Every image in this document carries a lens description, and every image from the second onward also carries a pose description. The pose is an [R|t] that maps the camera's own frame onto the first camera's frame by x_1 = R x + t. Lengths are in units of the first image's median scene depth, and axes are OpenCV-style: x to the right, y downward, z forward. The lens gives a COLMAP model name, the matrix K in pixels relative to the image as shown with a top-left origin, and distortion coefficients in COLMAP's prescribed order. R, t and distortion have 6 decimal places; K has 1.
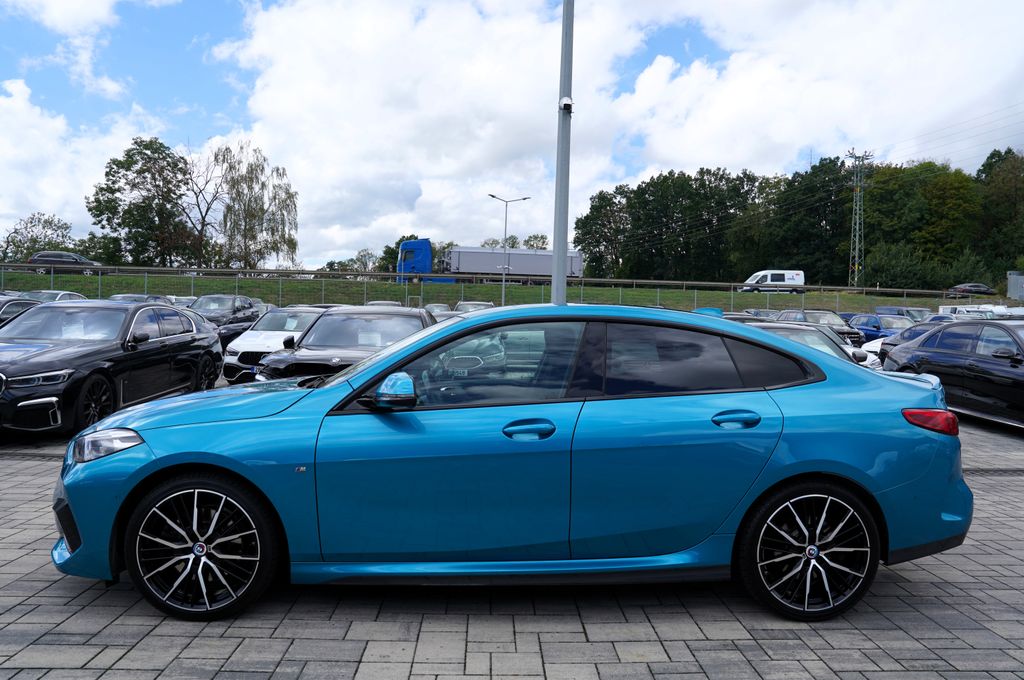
lens RADIAL K [[758.1, 0, 512.0], [0, 758.1, 340.0], [0, 0, 1]] dist [-0.158529, 0.112879]
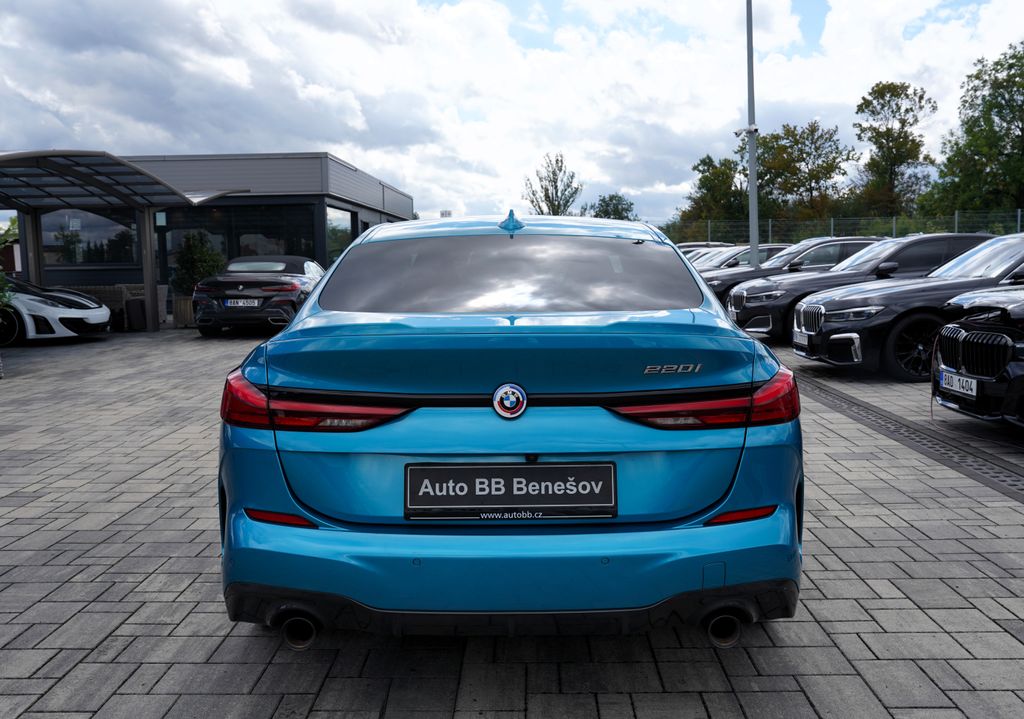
lens RADIAL K [[907.7, 0, 512.0], [0, 907.7, 359.5], [0, 0, 1]] dist [-0.063723, 0.125443]
pose [[-0.049729, 0.087090, -0.994958, 1.410092], [-0.000583, 0.996188, 0.087227, 0.016808], [0.998763, 0.004918, -0.049489, 1.359793]]
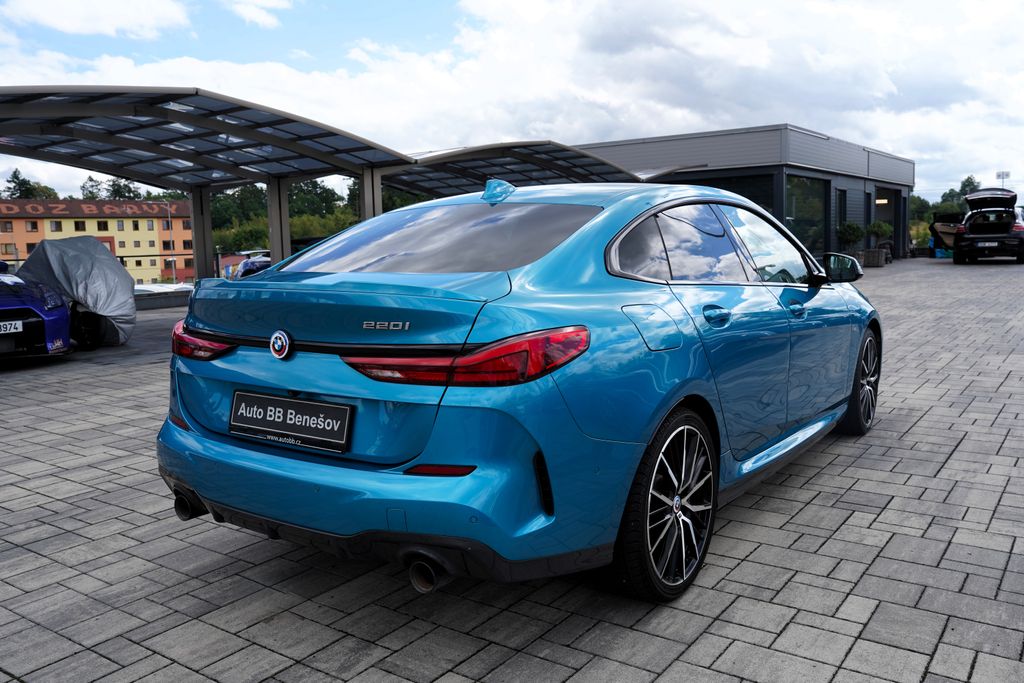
lens RADIAL K [[833.6, 0, 507.3], [0, 833.6, 327.3], [0, 0, 1]] dist [-0.002183, 0.009094]
pose [[-0.611891, 0.076976, -0.787188, 1.193423], [0.002542, 0.995439, 0.095365, 0.019748], [0.790938, 0.056352, -0.609296, 1.978249]]
